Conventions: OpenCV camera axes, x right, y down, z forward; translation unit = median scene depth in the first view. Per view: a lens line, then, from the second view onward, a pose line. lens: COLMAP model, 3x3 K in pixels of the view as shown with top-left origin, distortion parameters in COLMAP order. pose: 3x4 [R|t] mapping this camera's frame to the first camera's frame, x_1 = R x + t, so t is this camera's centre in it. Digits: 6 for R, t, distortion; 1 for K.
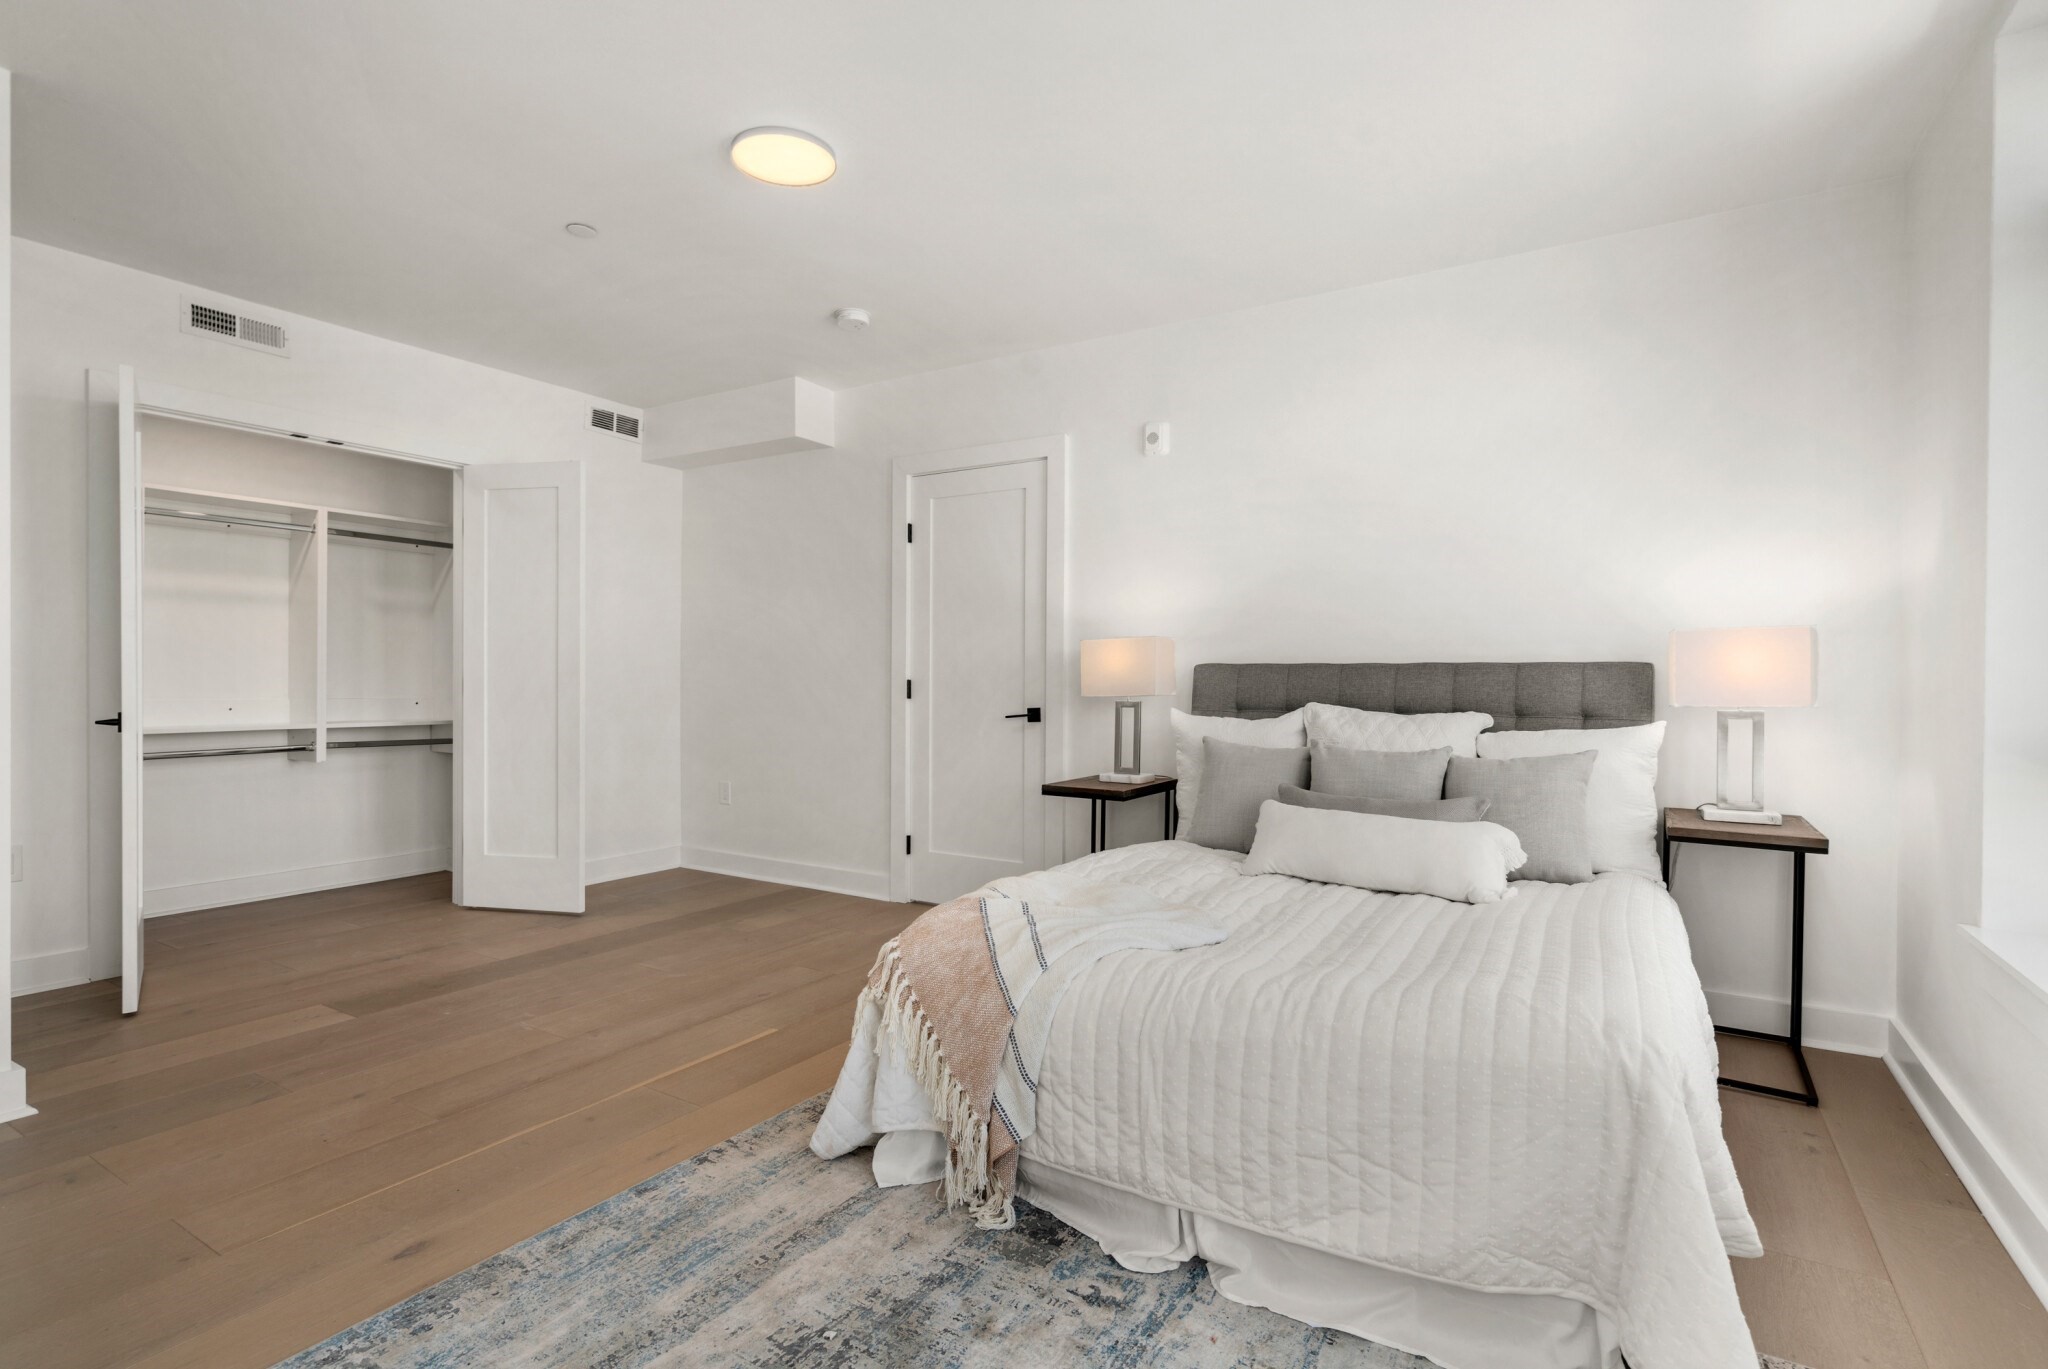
lens RADIAL K [[973.1, 0, 1026.1], [0, 973.1, 685.1], [0, 0, 1]] dist [0.005948, 0.000659]
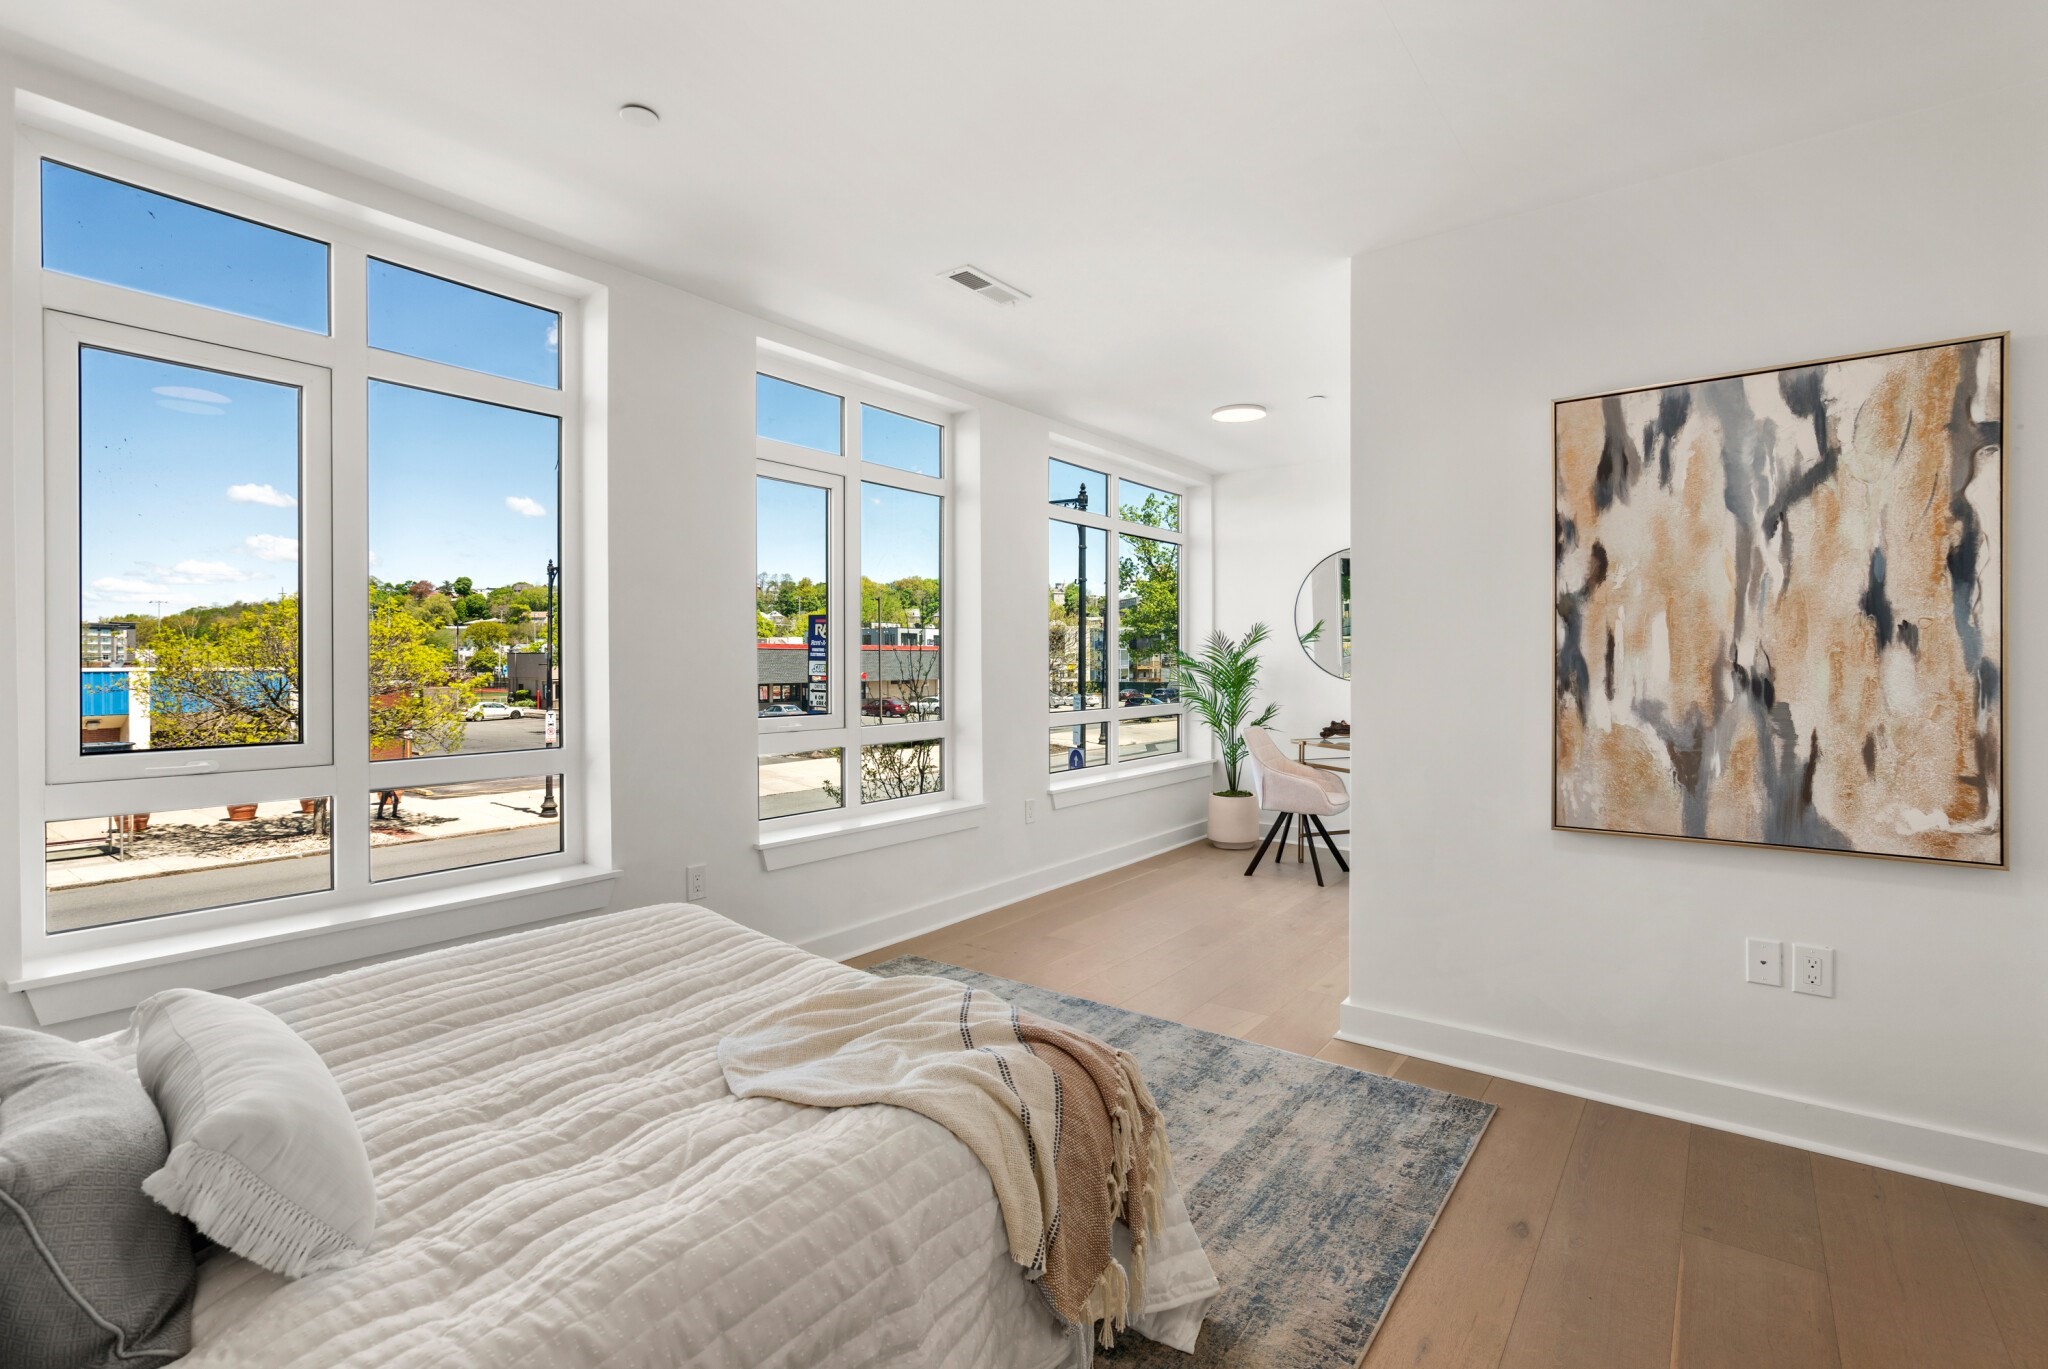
lens RADIAL K [[953.4, 0, 1032.9], [0, 953.4, 666.0], [0, 0, 1]] dist [0.001386, 0.000438]
pose [[-0.996840, -0.000833, 0.079434, -0.127795], [-0.000146, 0.999963, 0.008656, -0.077323], [-0.079438, 0.008617, -0.996803, 1.855241]]
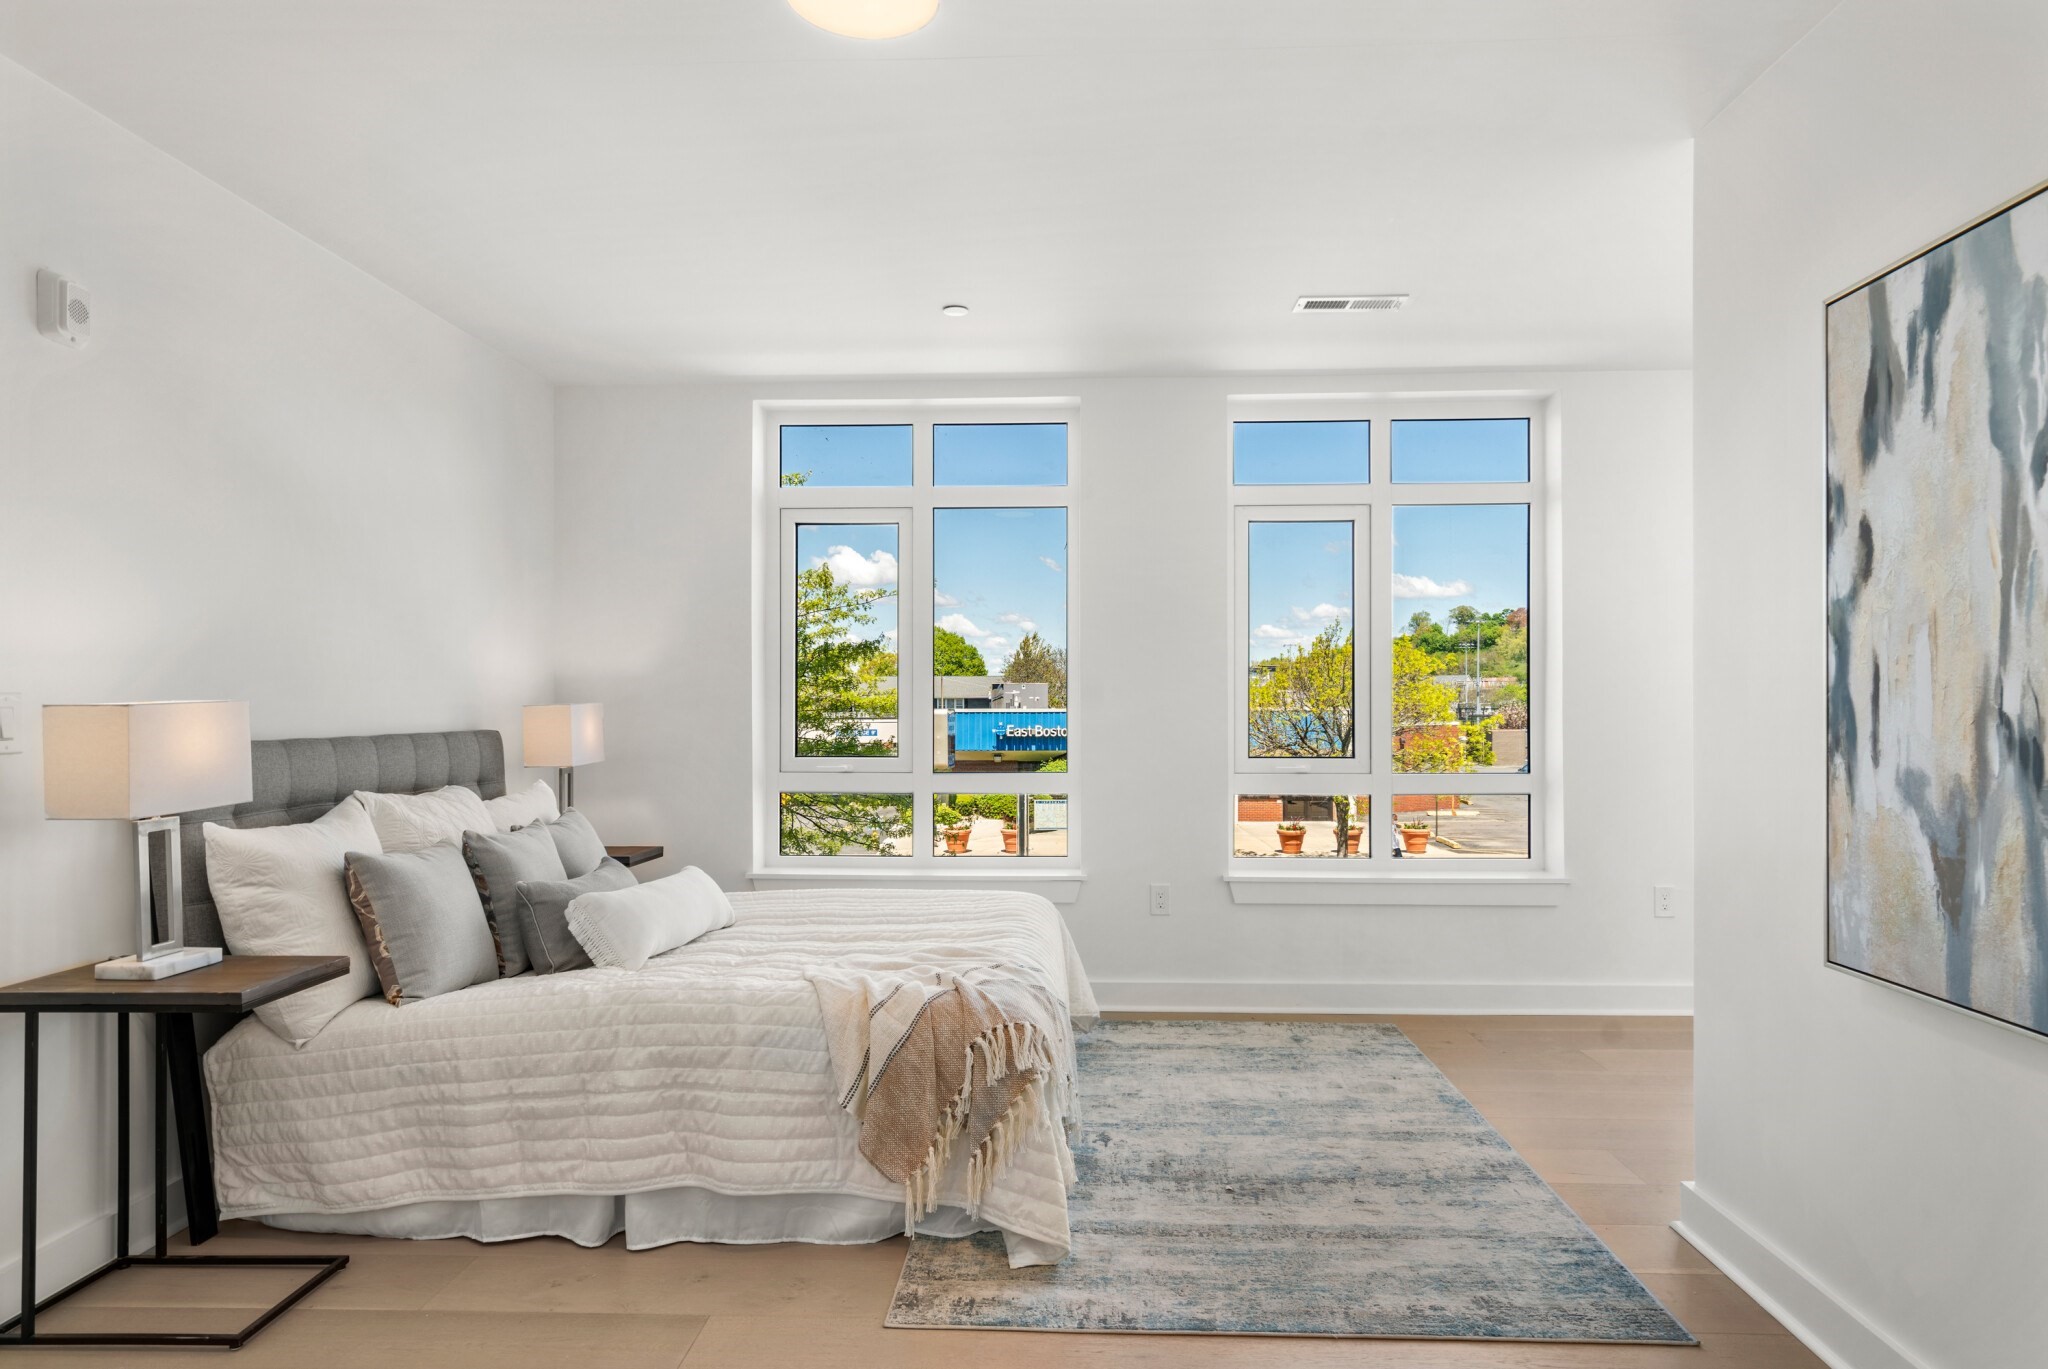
lens RADIAL K [[1207.1, 0, 1027.9], [0, 1207.1, 701.0], [0, 0, 1]] dist [0.020878, 0.000928]
pose [[-0.491550, 0.000363, 0.870849, -1.275109], [0.004650, 0.999987, 0.002207, -0.081964], [-0.870837, 0.005134, -0.491546, 1.650448]]
